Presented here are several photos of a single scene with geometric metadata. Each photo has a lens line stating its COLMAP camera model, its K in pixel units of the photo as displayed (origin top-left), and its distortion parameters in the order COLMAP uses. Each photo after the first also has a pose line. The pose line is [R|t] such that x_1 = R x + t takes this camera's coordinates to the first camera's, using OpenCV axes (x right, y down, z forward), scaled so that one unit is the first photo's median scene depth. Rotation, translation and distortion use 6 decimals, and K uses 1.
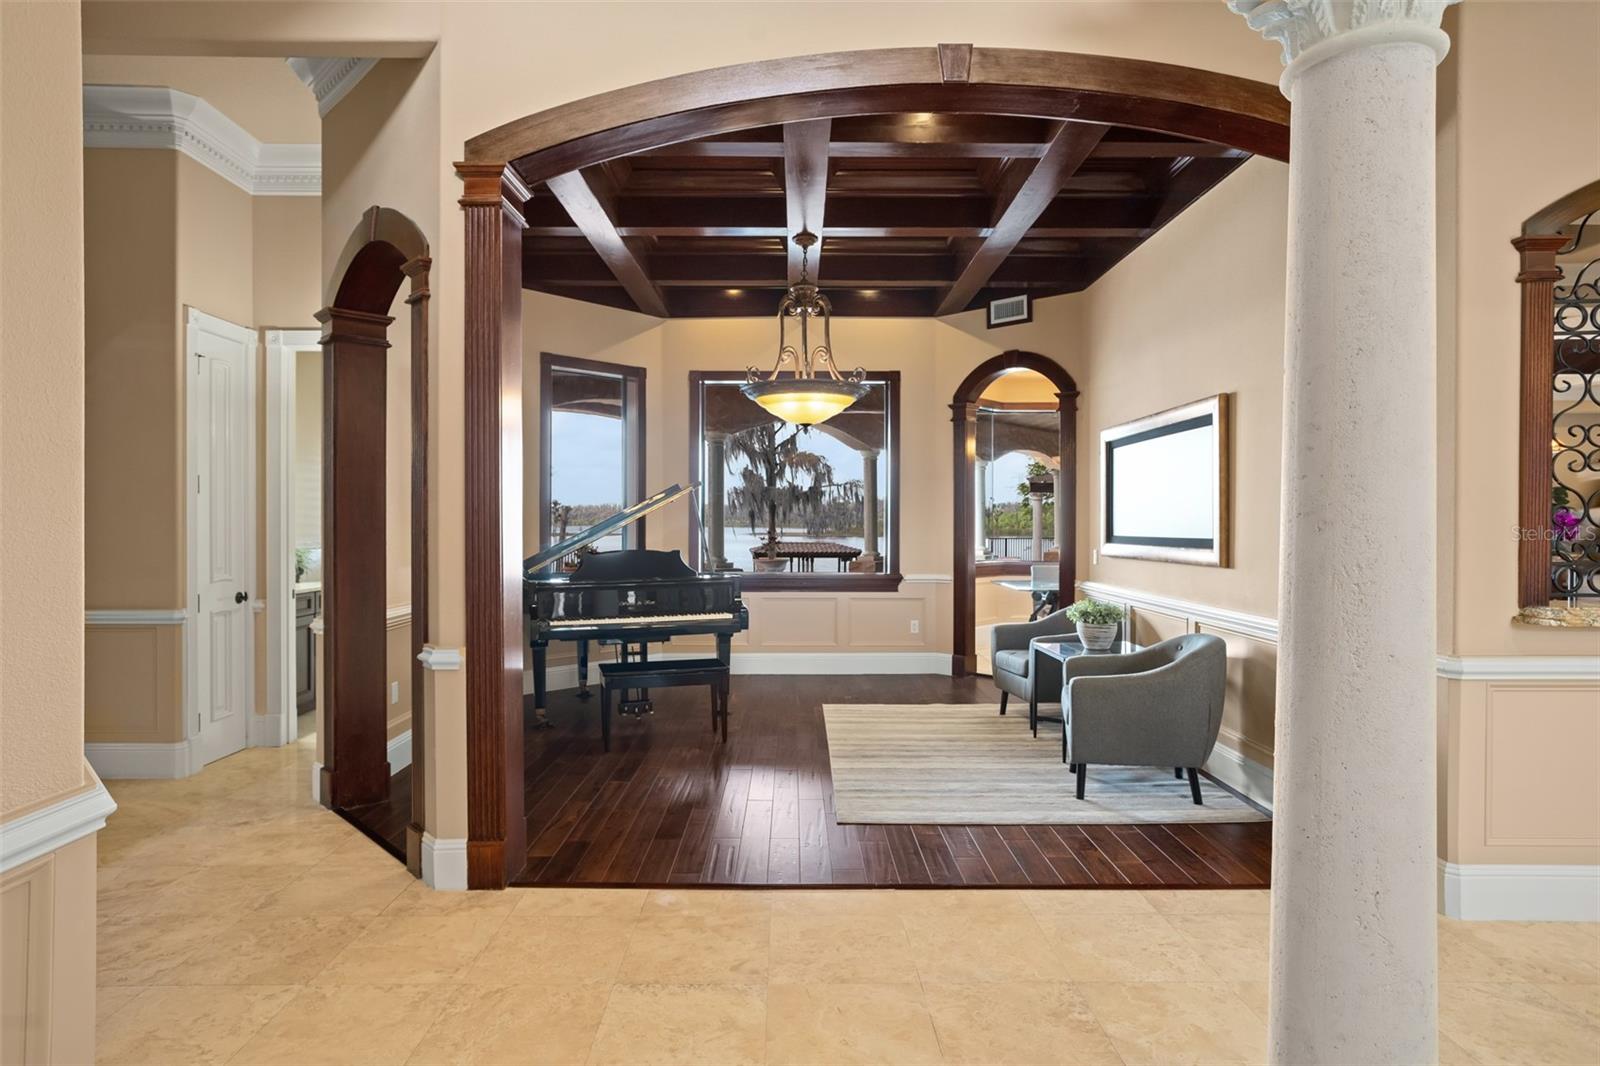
lens RADIAL K [[951.1, 0, 796.9], [0, 951.1, 537.2], [0, 0, 1]] dist [-0.022610, -0.000060]
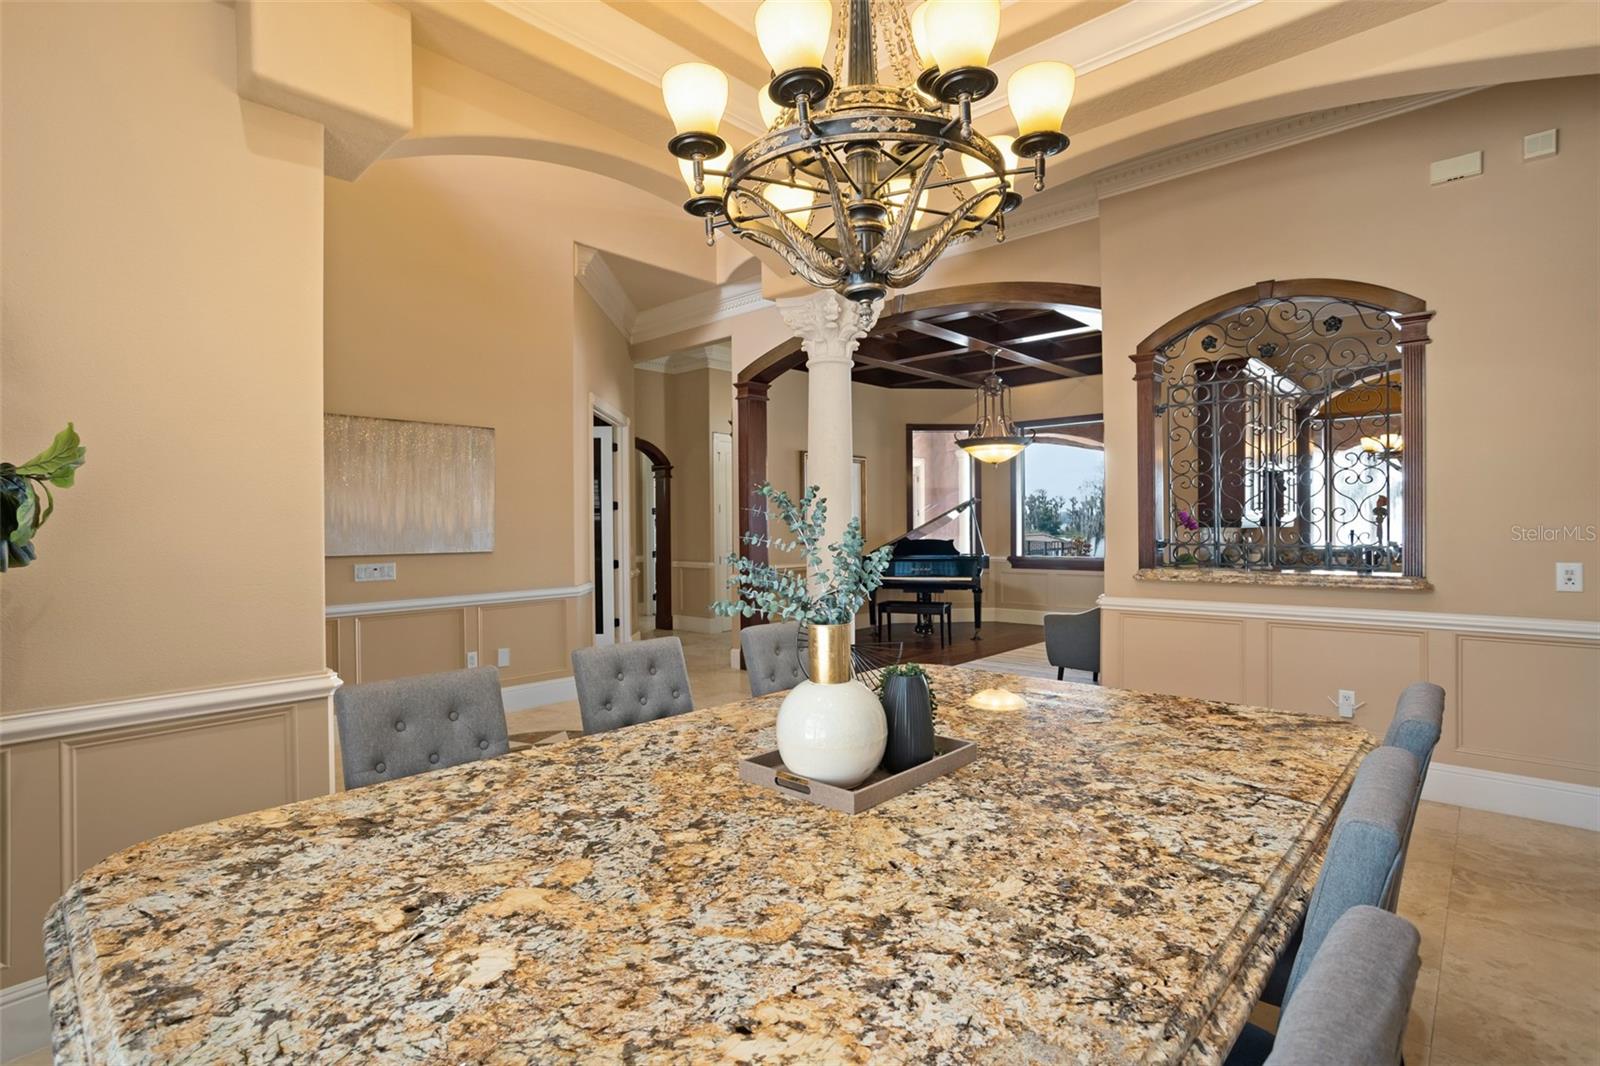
lens RADIAL K [[786.3, 0, 790.6], [0, 786.3, 526.7], [0, 0, 1]] dist [-0.005141, 0.023437]
pose [[0.734493, -0.007092, -0.678579, 0.980569], [0.004056, 0.999973, -0.006061, 0.000218], [0.678604, 0.001700, 0.734503, -0.368291]]
